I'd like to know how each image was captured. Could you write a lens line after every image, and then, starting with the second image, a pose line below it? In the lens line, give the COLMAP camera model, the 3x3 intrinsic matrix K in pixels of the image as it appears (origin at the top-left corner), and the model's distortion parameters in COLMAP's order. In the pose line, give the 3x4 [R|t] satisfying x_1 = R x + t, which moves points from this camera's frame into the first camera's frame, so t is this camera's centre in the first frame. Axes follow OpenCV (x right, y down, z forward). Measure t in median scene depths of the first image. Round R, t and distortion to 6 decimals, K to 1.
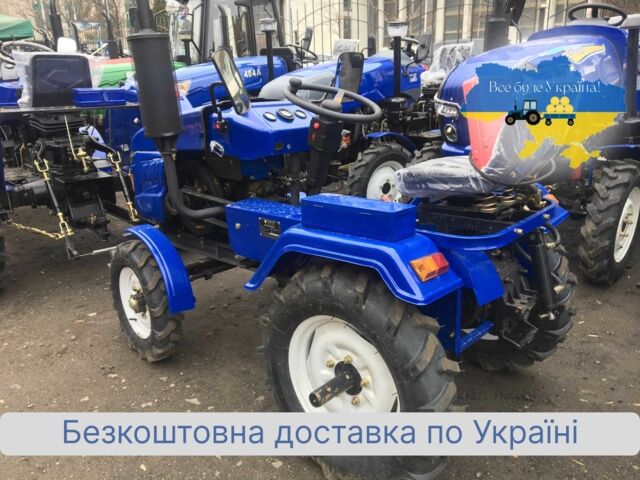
lens RADIAL K [[537.2, 0, 323.6], [0, 537.2, 238.4], [0, 0, 1]] dist [0.064300, -0.080679]
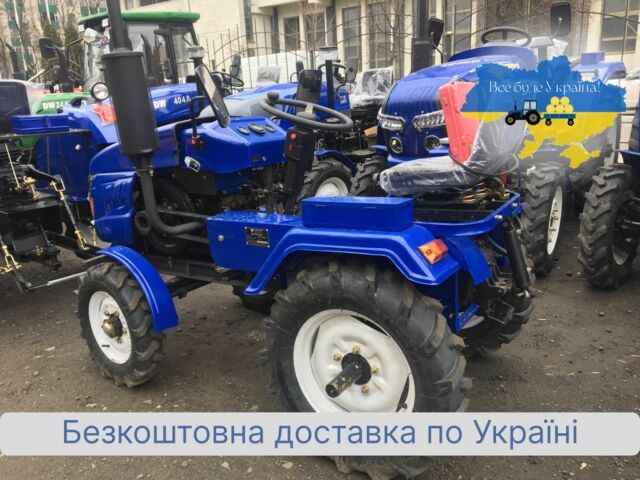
lens RADIAL K [[537.2, 0, 323.6], [0, 537.2, 238.4], [0, 0, 1]] dist [0.064300, -0.080679]
pose [[0.984538, -0.069090, 0.160971, -0.127328], [0.077509, 0.995901, -0.046613, 0.038586], [-0.157091, 0.058369, 0.985858, -0.028489]]
